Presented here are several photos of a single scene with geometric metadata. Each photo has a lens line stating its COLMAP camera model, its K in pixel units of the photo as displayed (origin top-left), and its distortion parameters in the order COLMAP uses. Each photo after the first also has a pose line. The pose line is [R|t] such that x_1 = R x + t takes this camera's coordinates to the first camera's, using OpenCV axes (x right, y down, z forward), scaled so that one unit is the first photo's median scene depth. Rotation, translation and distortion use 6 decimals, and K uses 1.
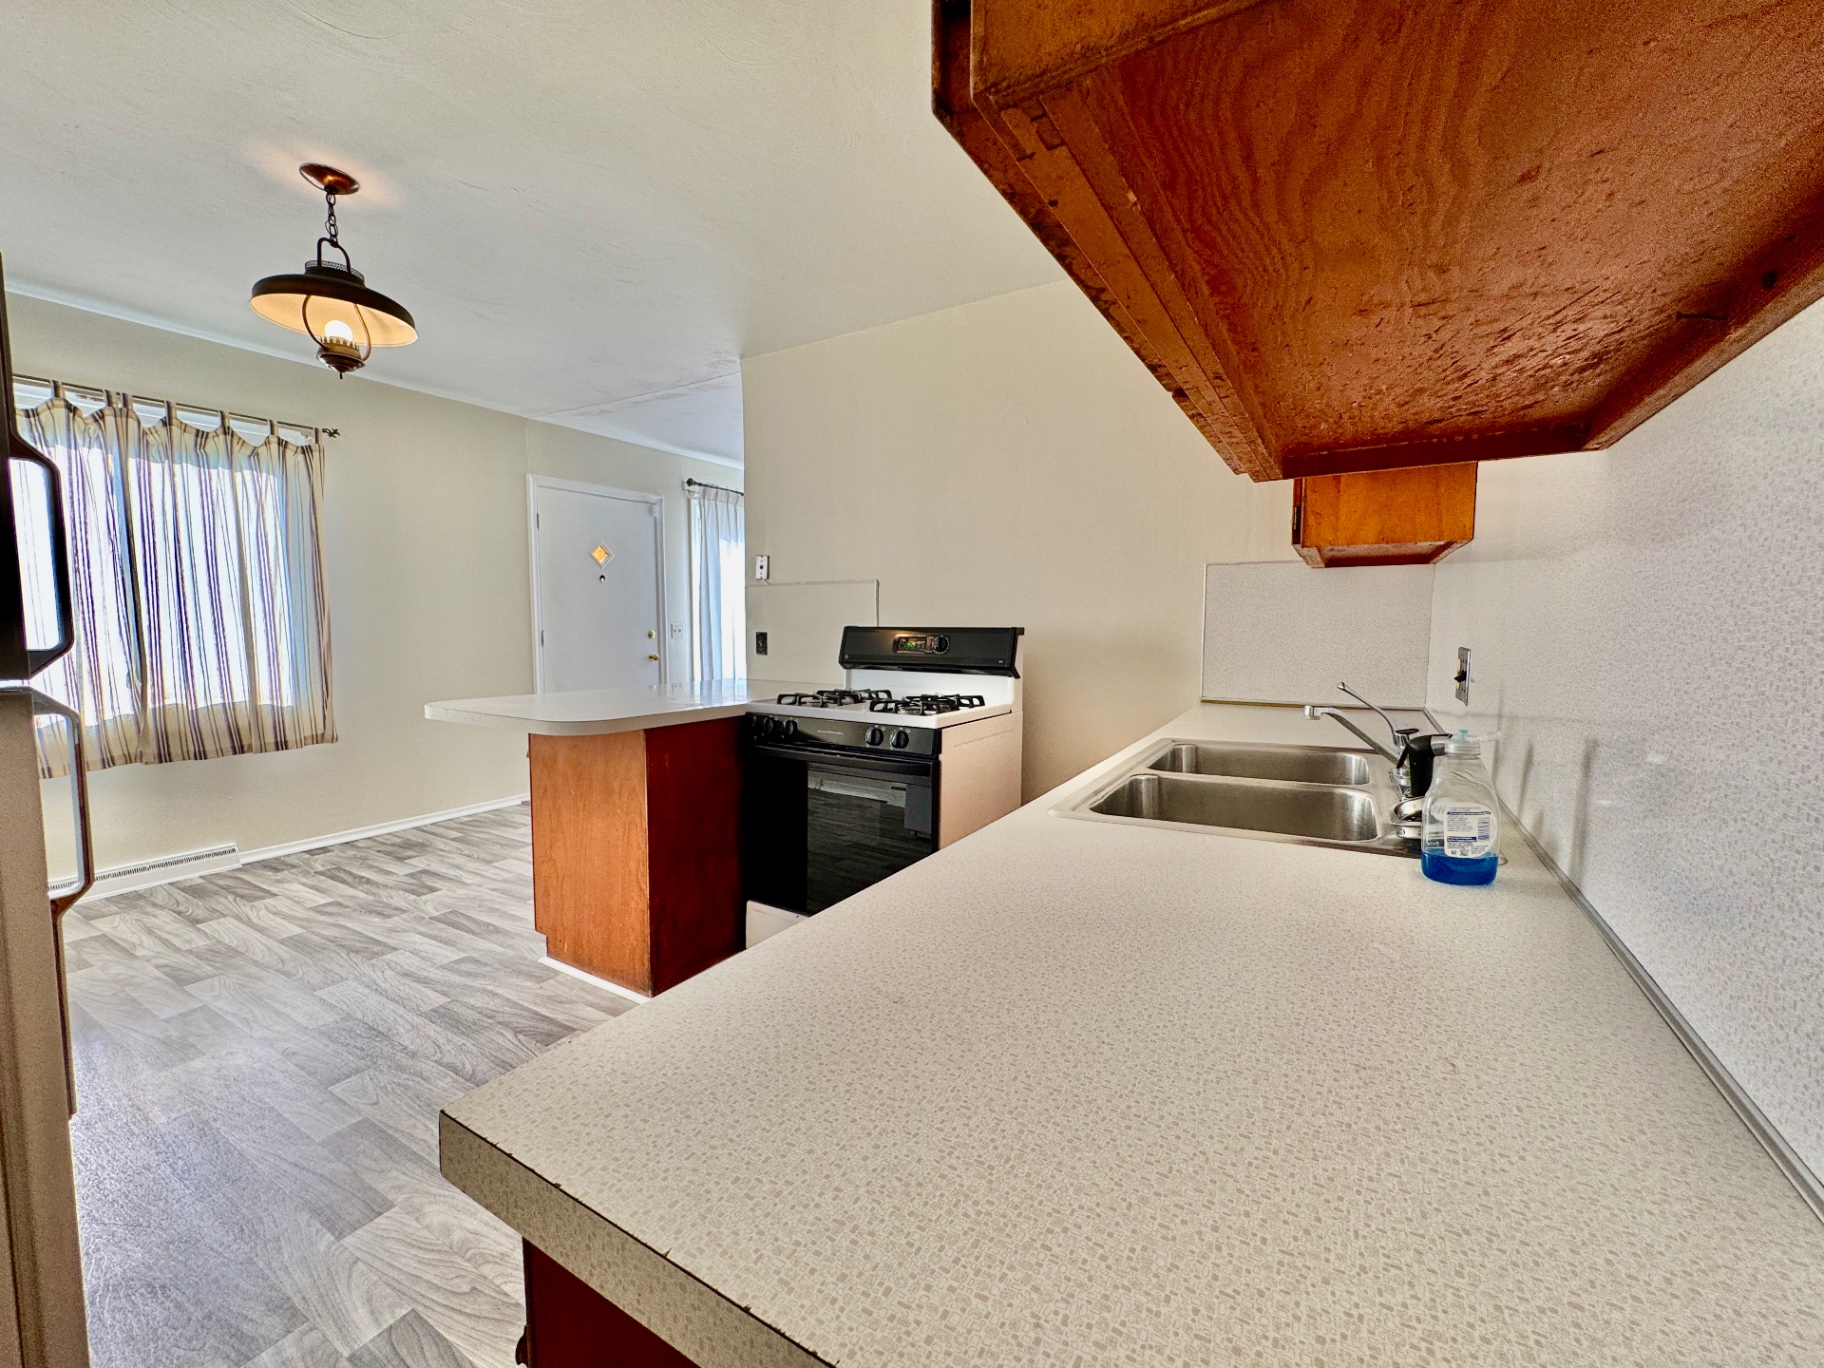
lens RADIAL K [[744.3, 0, 913.0], [0, 744.3, 675.3], [0, 0, 1]] dist [0.001736, 0.000051]
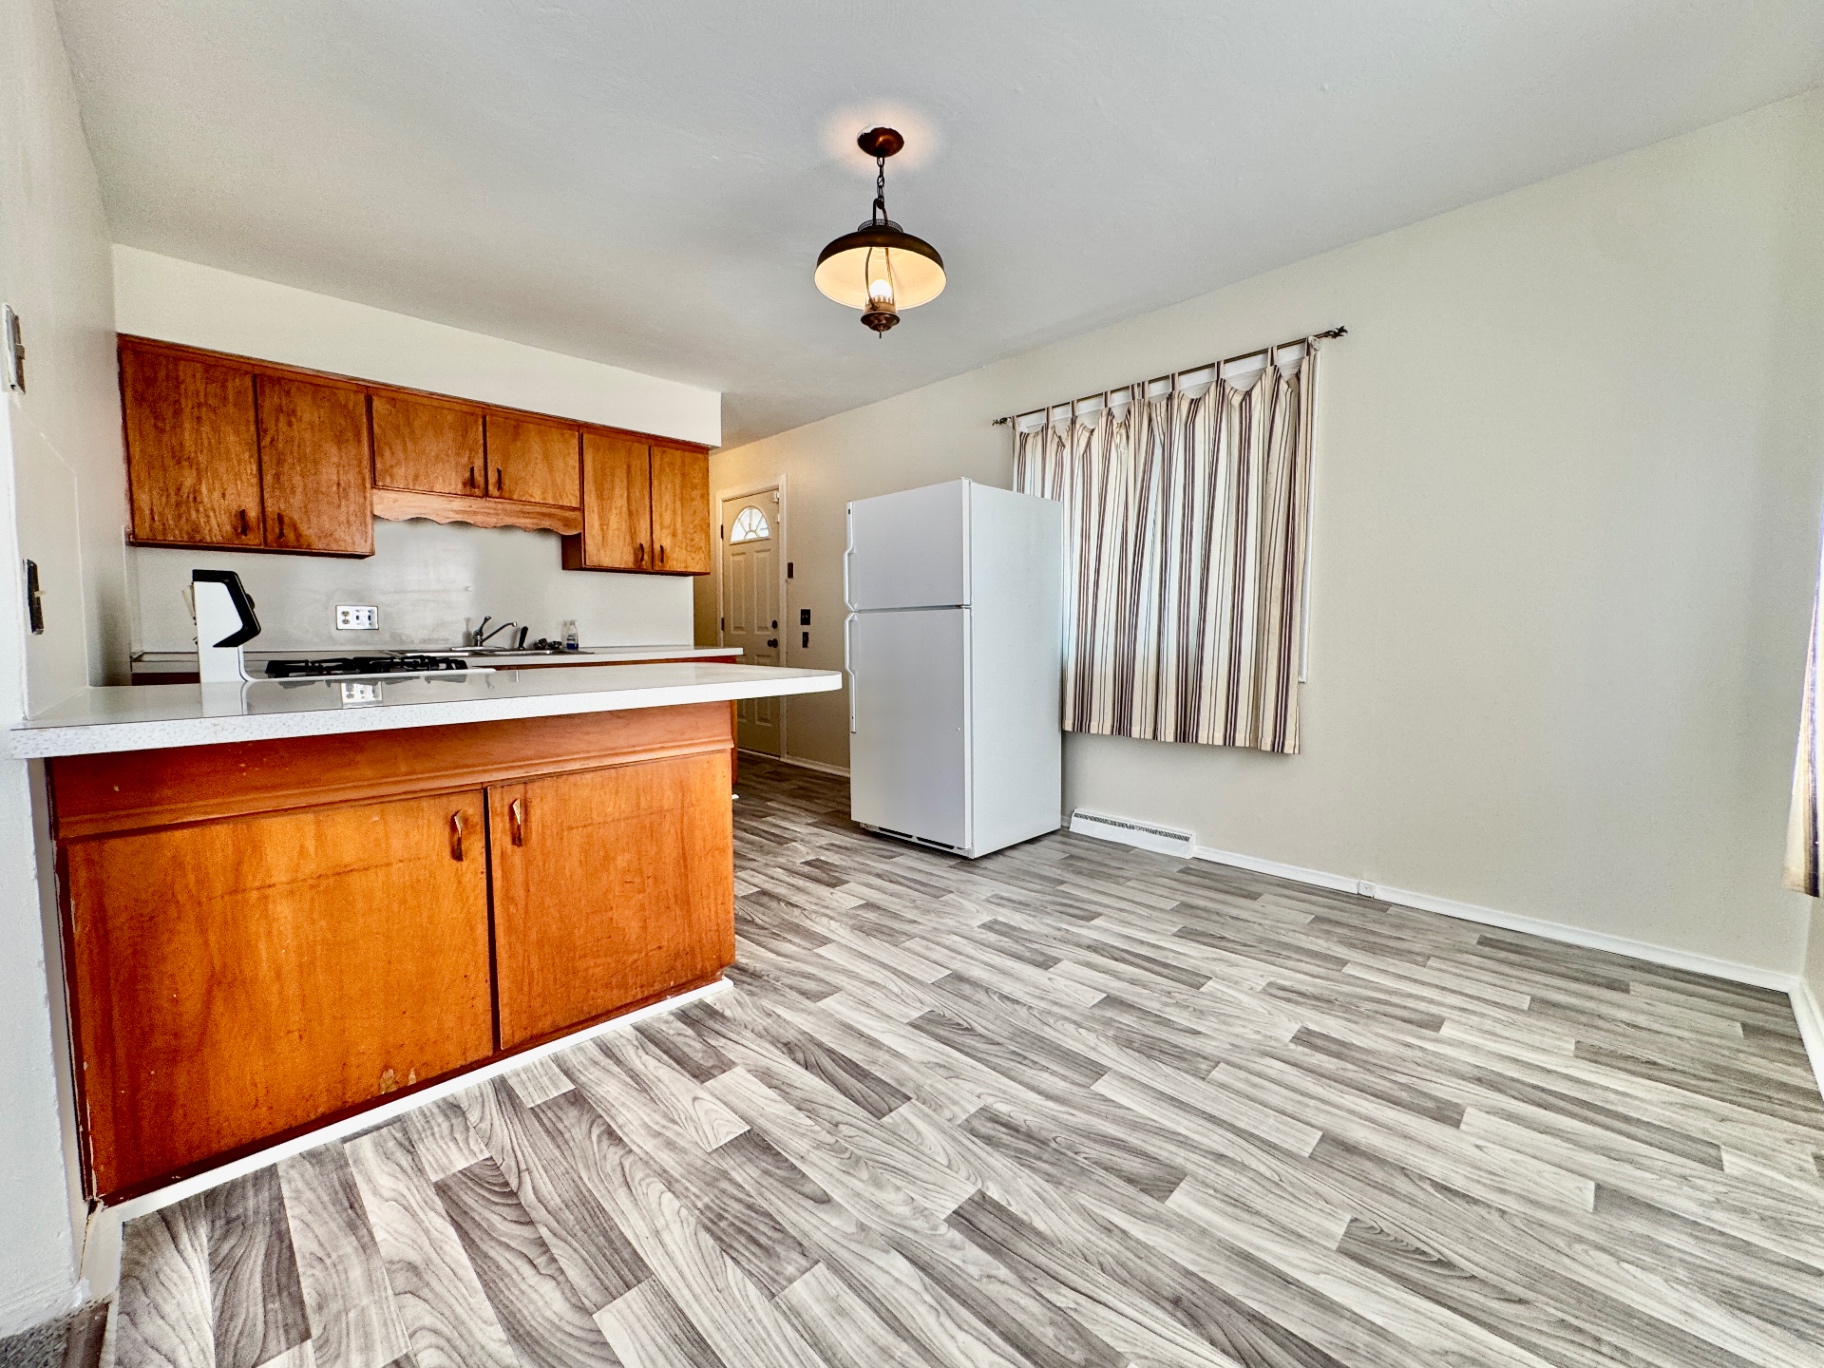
lens RADIAL K [[744.3, 0, 913.0], [0, 744.3, 675.3], [0, 0, 1]] dist [0.001736, 0.000051]
pose [[-0.969029, -0.026863, 0.245481, -0.759528], [0.008953, 0.989590, 0.143634, -0.058289], [-0.246784, 0.141383, -0.958701, 1.445723]]
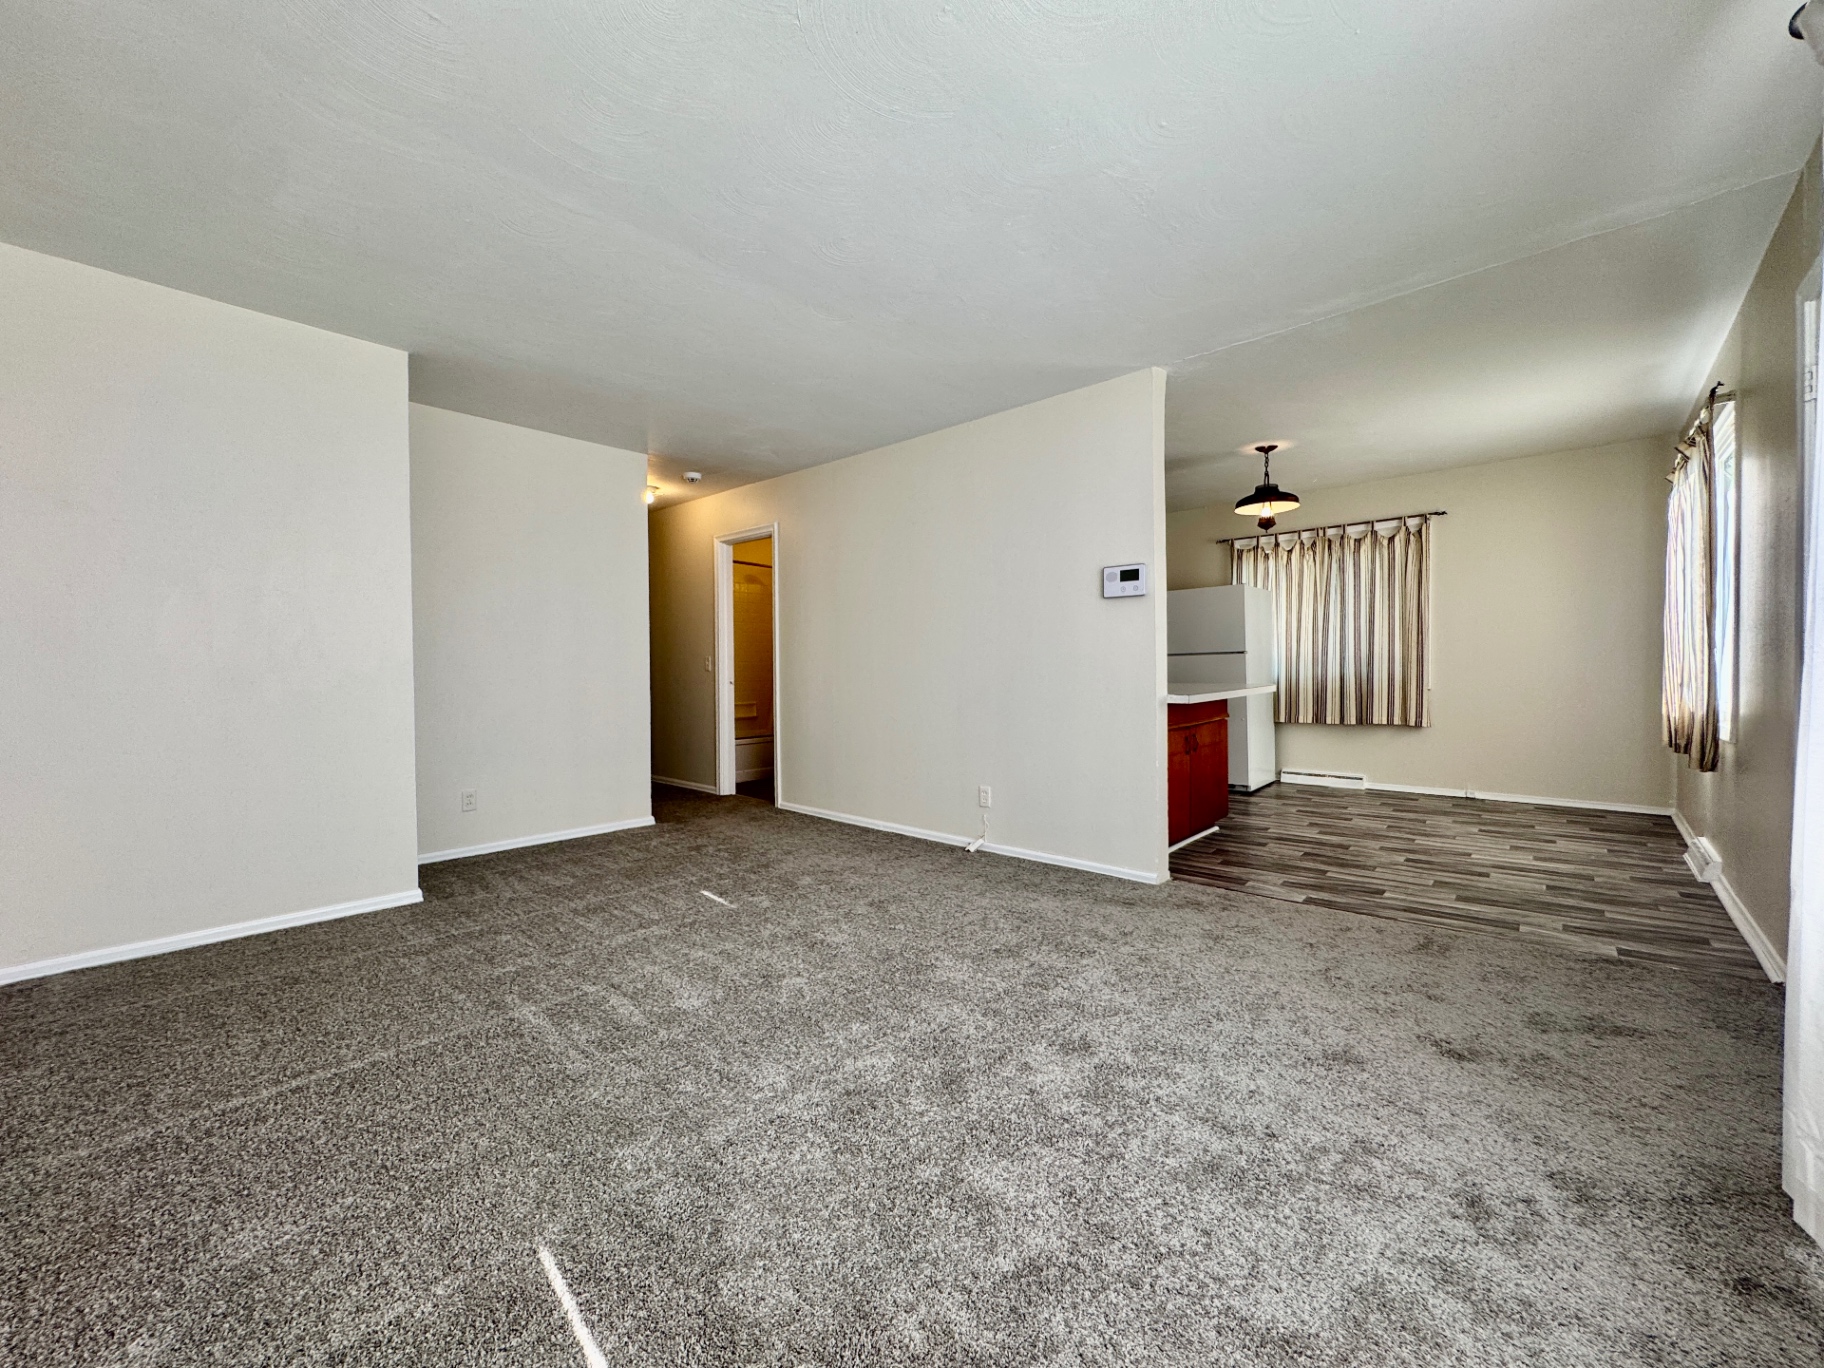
lens RADIAL K [[744.3, 0, 913.0], [0, 744.3, 675.3], [0, 0, 1]] dist [0.001736, 0.000051]
pose [[-0.983212, 0.000638, 0.182466, -0.322784], [0.017967, 0.995473, 0.093333, -0.109521], [-0.181580, 0.095044, -0.978772, 2.091862]]
